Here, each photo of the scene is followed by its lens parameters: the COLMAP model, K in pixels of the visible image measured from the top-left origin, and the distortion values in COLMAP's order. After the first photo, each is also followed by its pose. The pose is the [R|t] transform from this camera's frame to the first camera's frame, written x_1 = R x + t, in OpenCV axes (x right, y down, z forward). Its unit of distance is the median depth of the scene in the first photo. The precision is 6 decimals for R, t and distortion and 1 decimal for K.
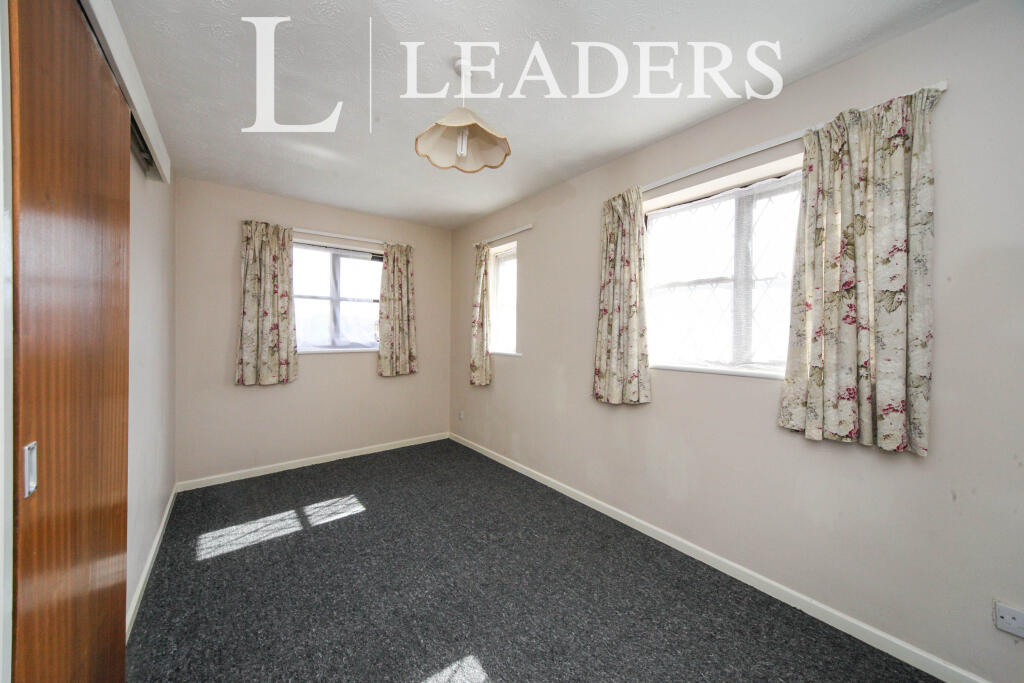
lens RADIAL K [[358.0, 0, 505.2], [0, 358.0, 338.3], [0, 0, 1]] dist [0.002237, 0.000047]
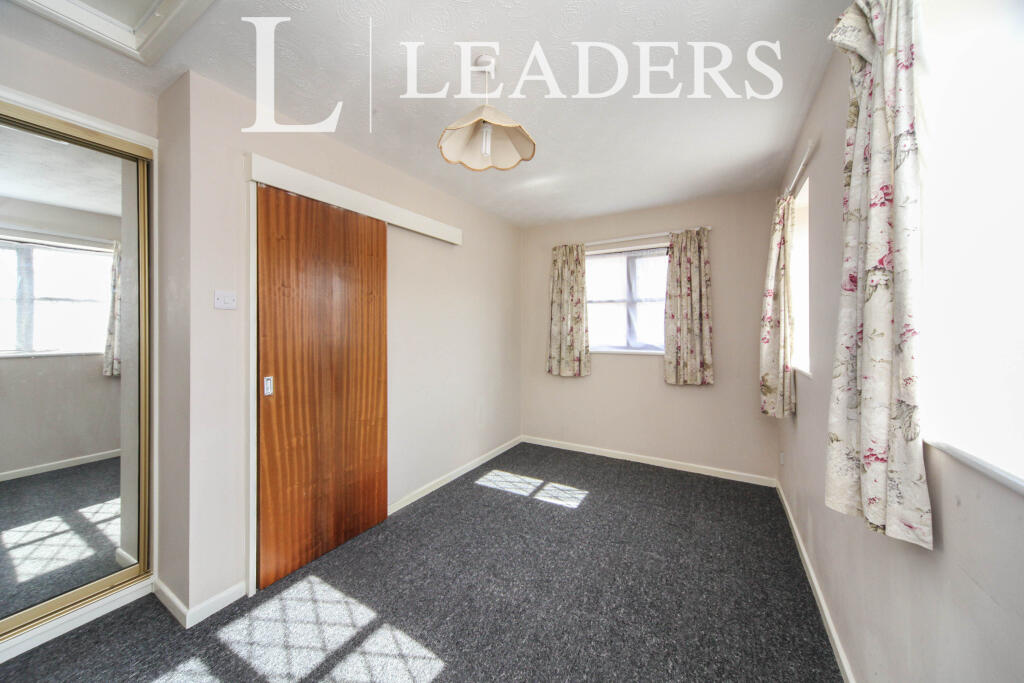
lens RADIAL K [[358.0, 0, 505.3], [0, 358.0, 332.1], [0, 0, 1]] dist [0.002237, 0.000047]
pose [[0.366988, 0.000119, -0.930226, 0.392624], [-0.015691, 0.999859, -0.006063, -0.011631], [0.930093, 0.016821, 0.366938, 0.345501]]
